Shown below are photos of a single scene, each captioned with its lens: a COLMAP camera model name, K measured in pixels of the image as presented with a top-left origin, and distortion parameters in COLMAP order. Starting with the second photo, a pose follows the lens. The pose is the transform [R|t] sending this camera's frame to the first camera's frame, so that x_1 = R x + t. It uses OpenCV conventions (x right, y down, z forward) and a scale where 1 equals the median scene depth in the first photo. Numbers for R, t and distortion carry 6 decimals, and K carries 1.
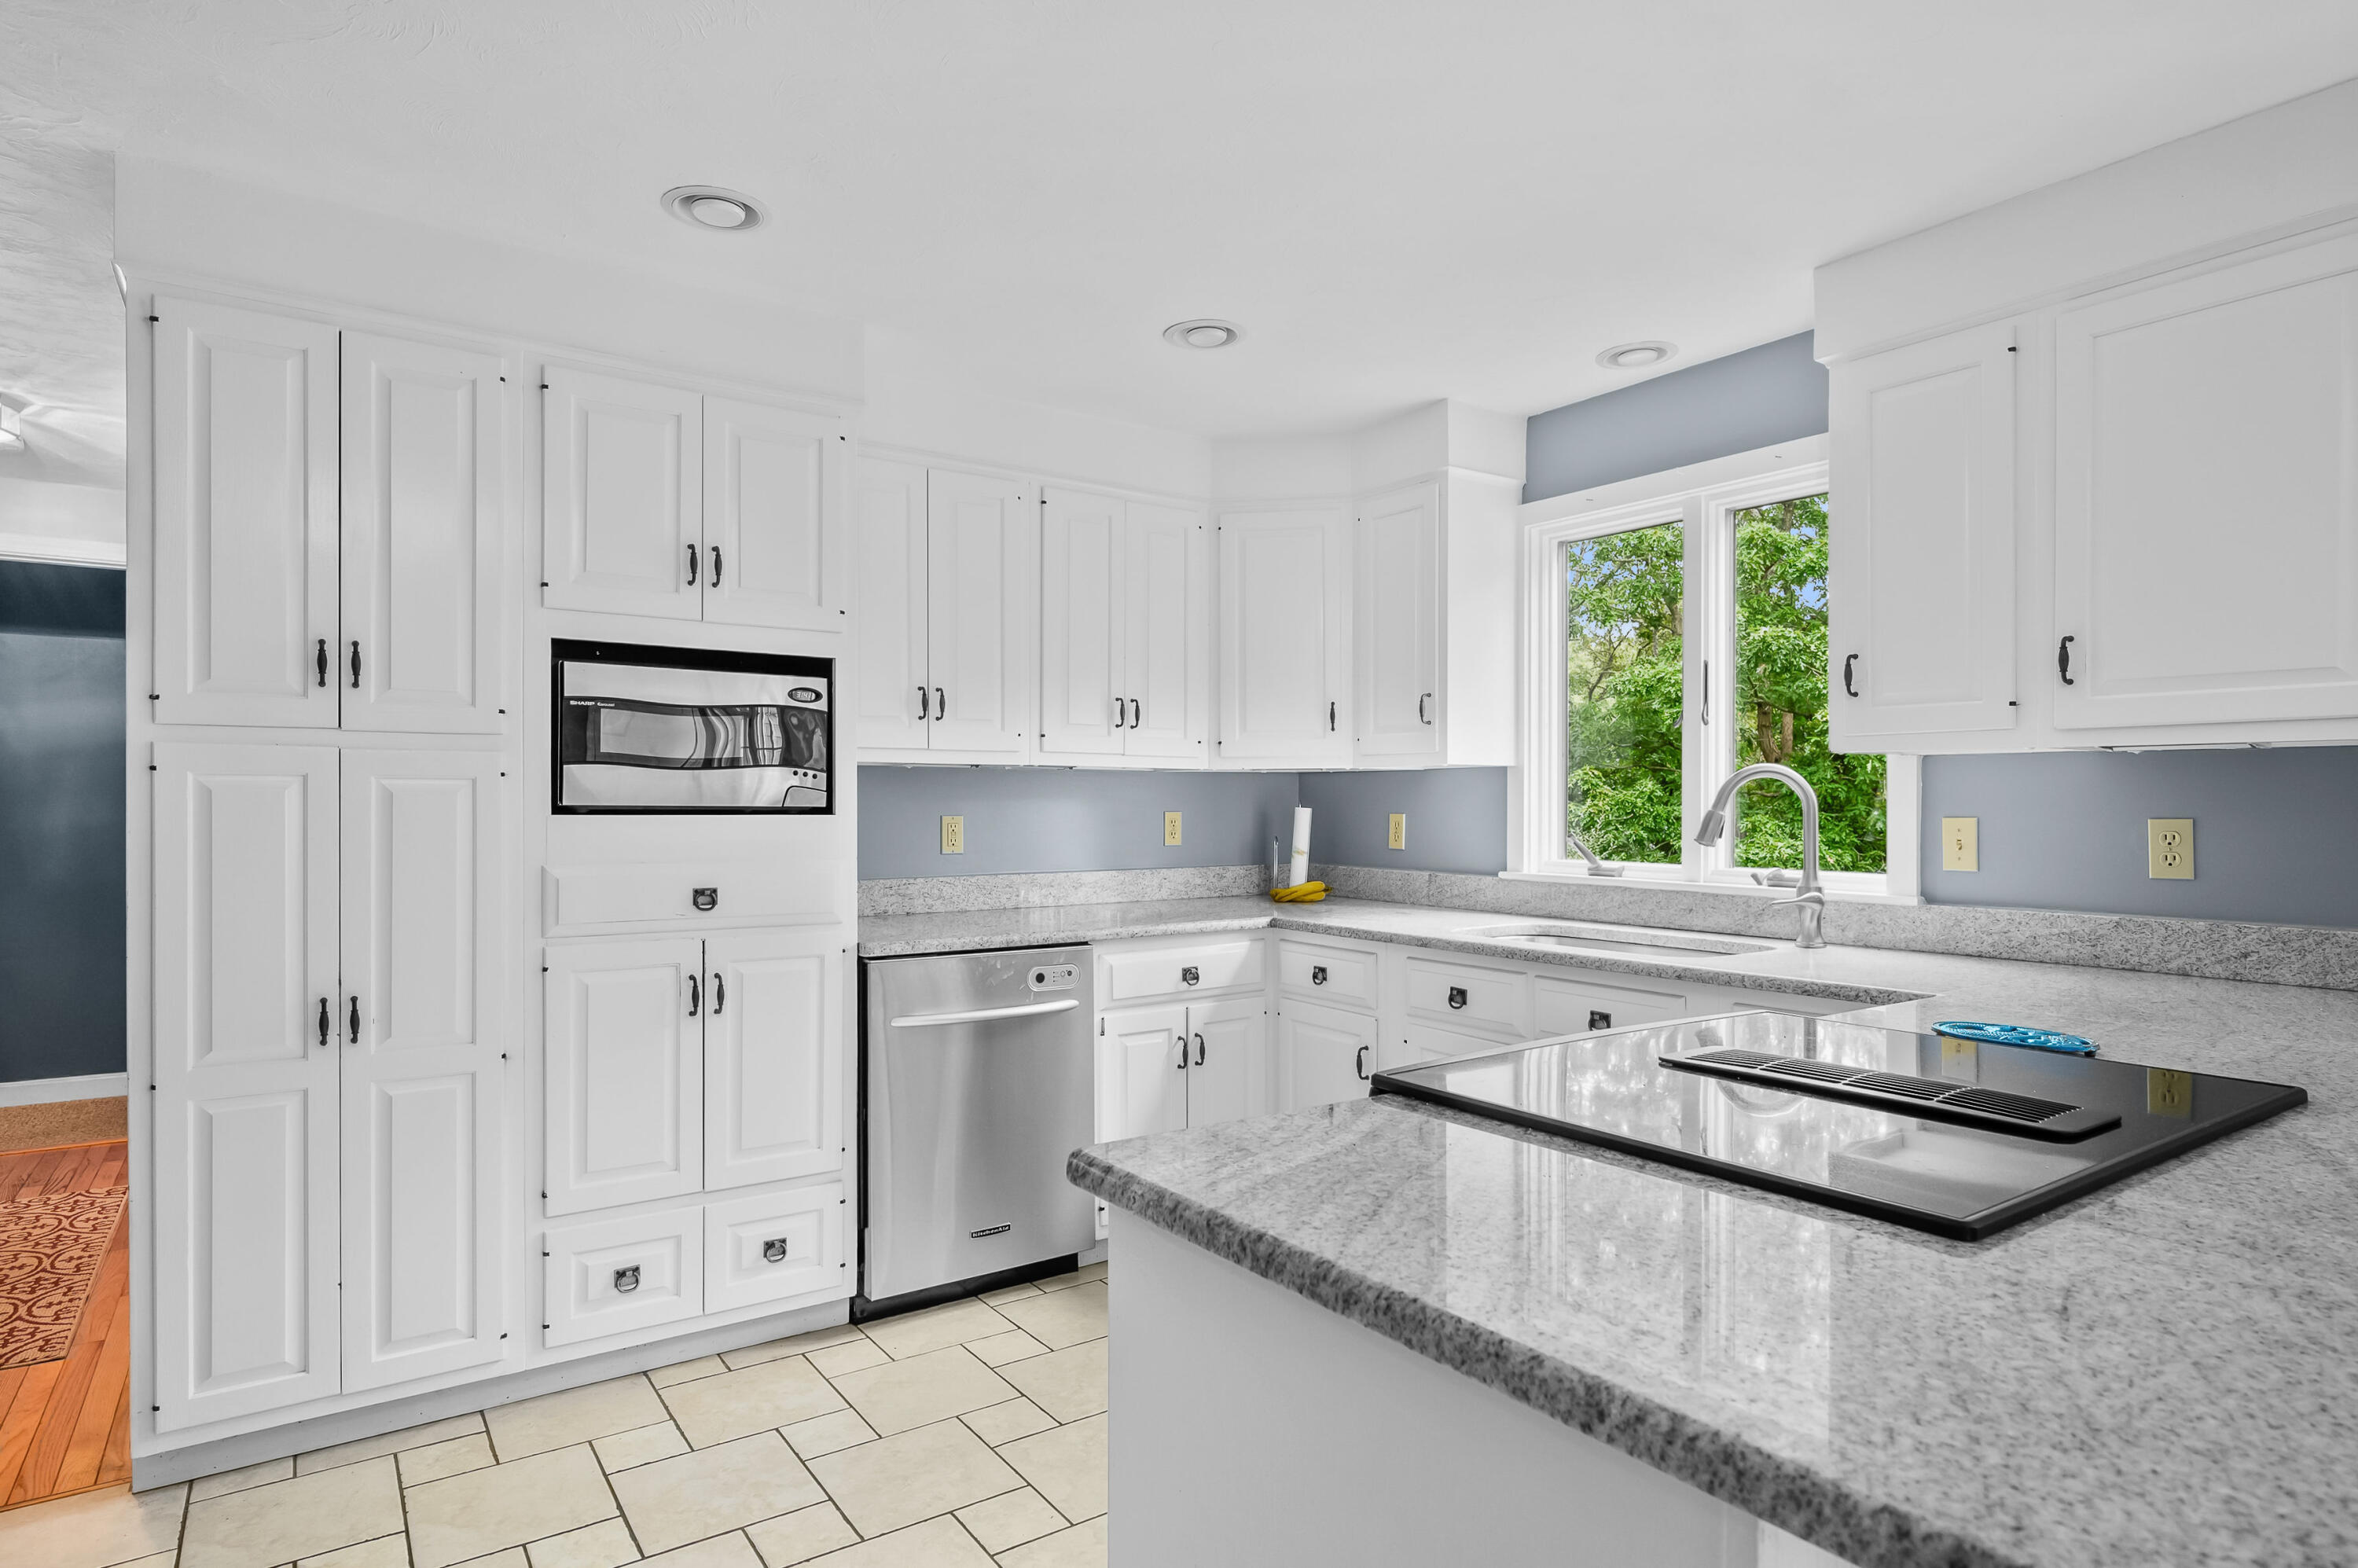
lens RADIAL K [[1282.6, 0, 1186.2], [0, 1282.6, 801.9], [0, 0, 1]] dist [-0.006329, 0.002236]
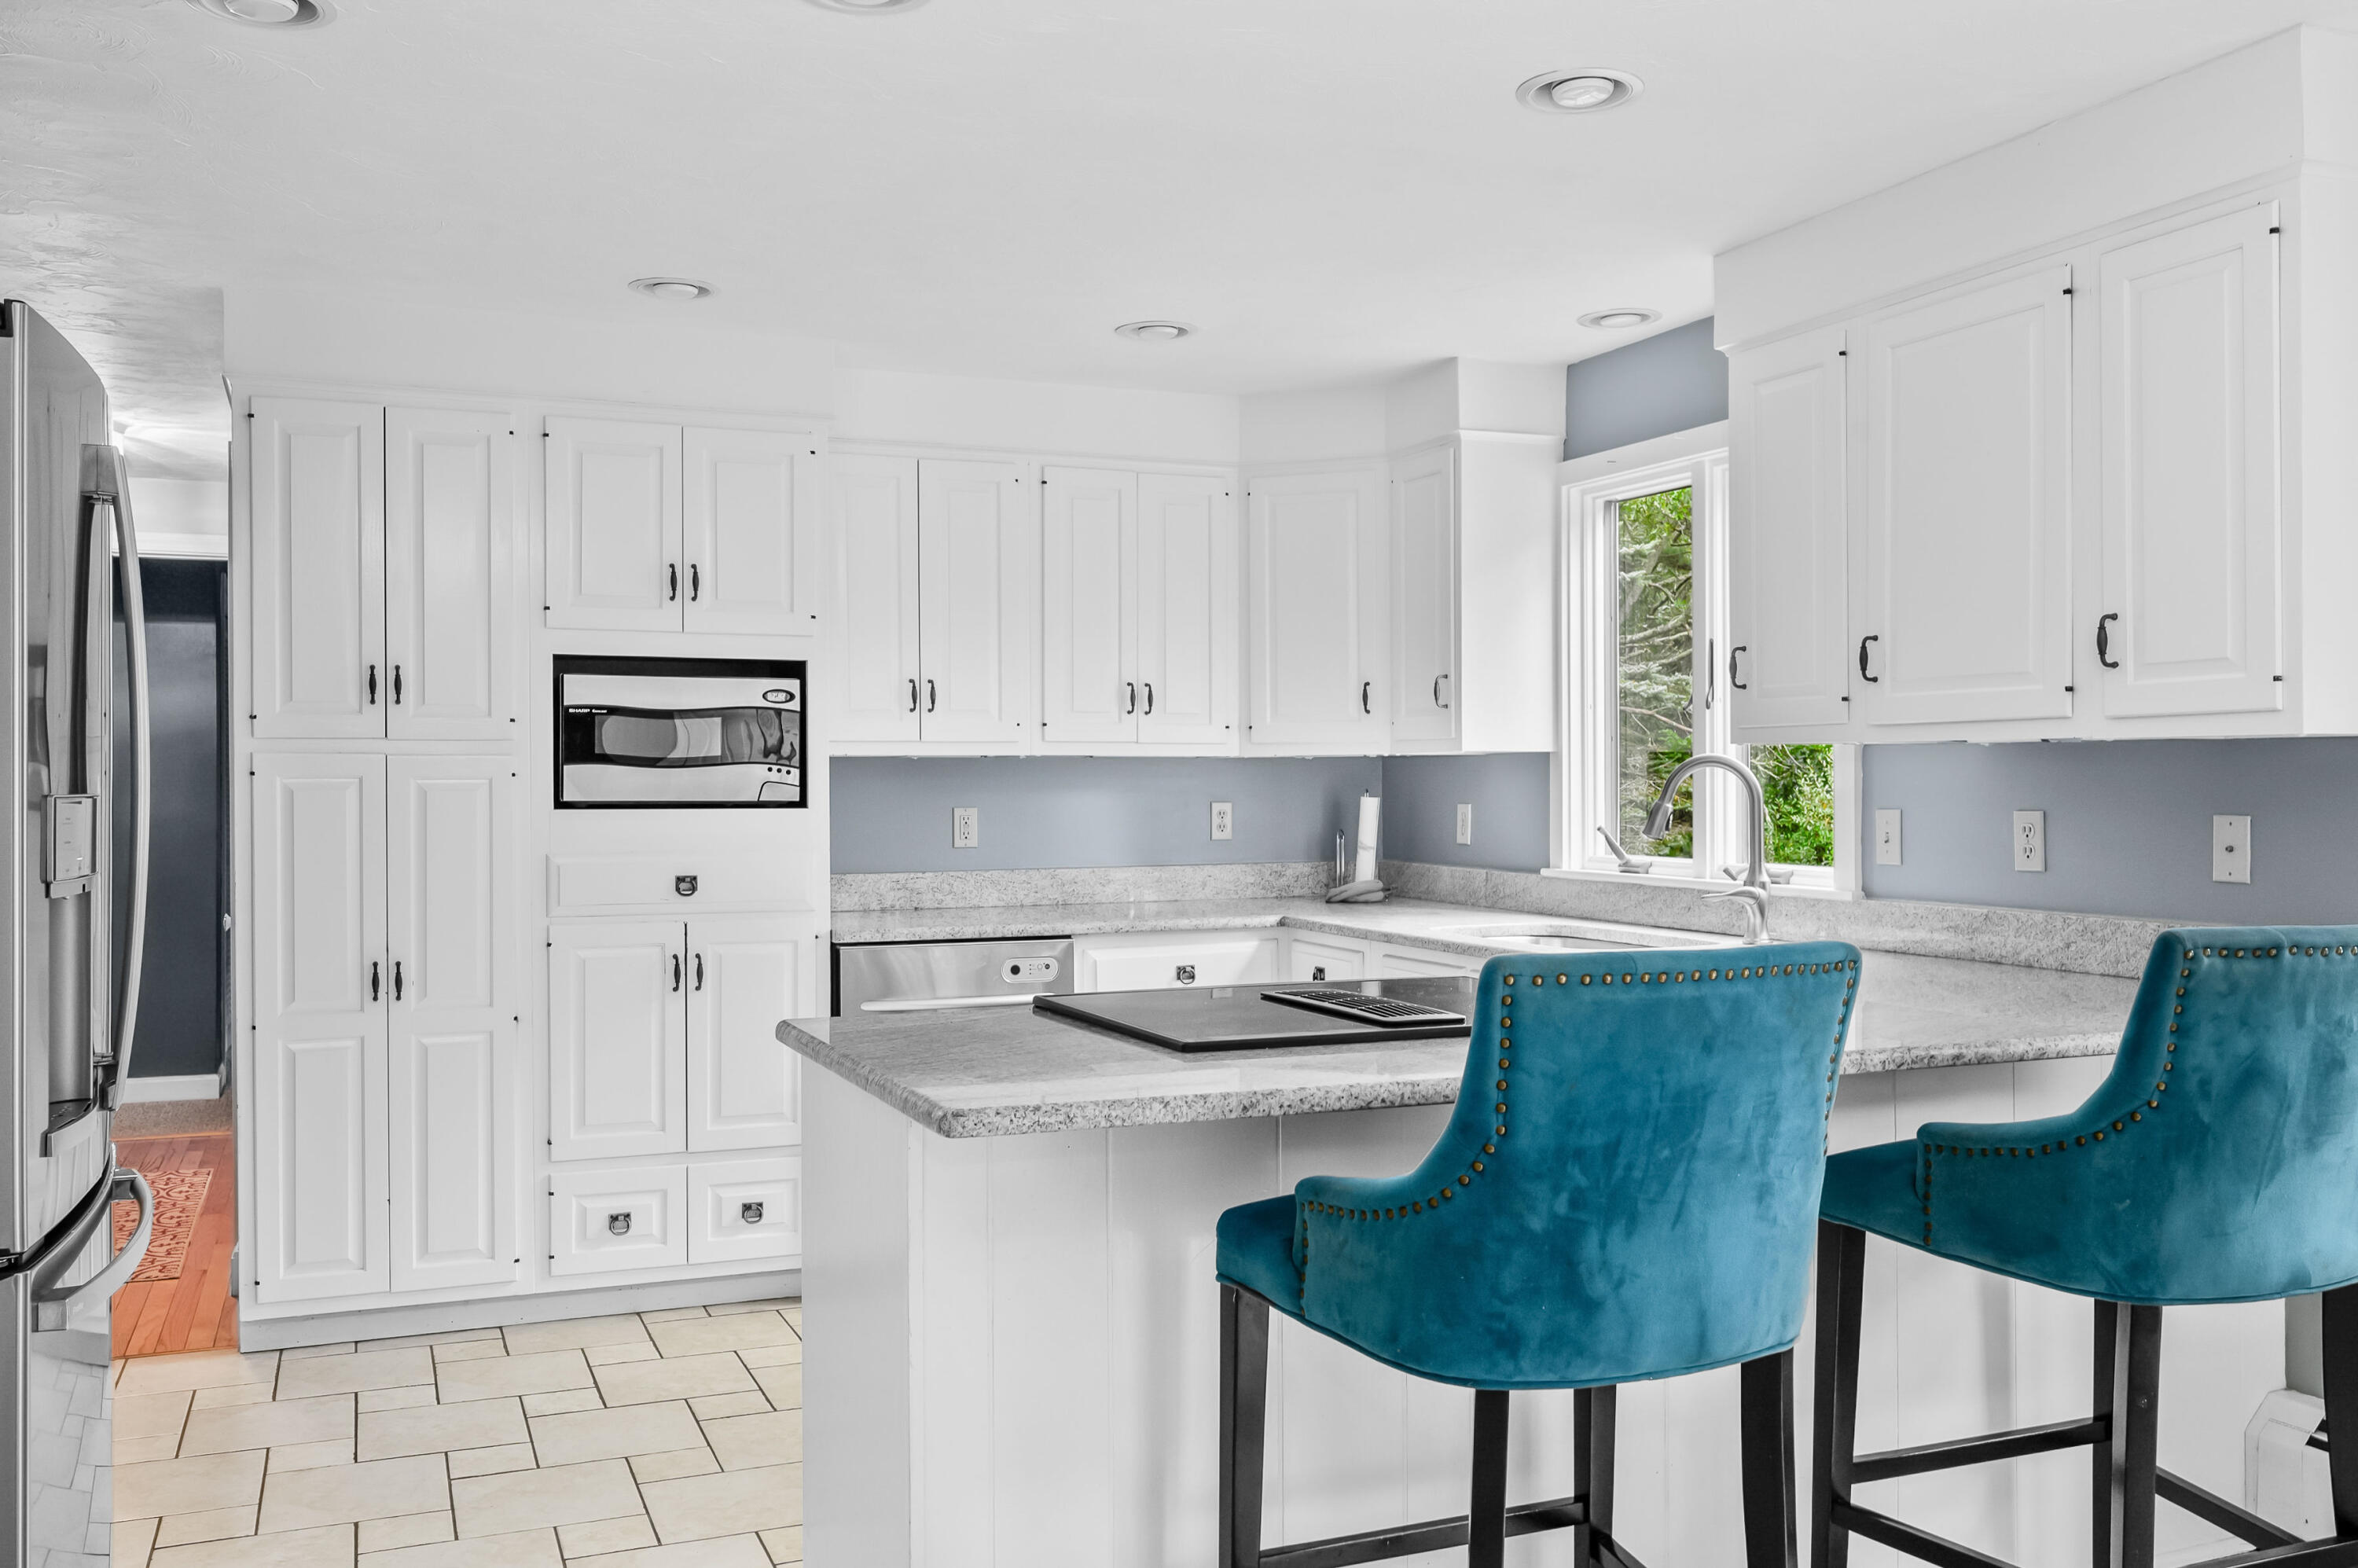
lens RADIAL K [[1984.2, 0, 1177.8], [0, 1984.2, 780.0], [0, 0, 1]] dist [0.004450, -0.013433]
pose [[0.977004, -0.005017, -0.213164, 0.393922], [0.005116, 0.999987, -0.000090, -0.012205], [0.213162, -0.001002, 0.977016, -0.565525]]
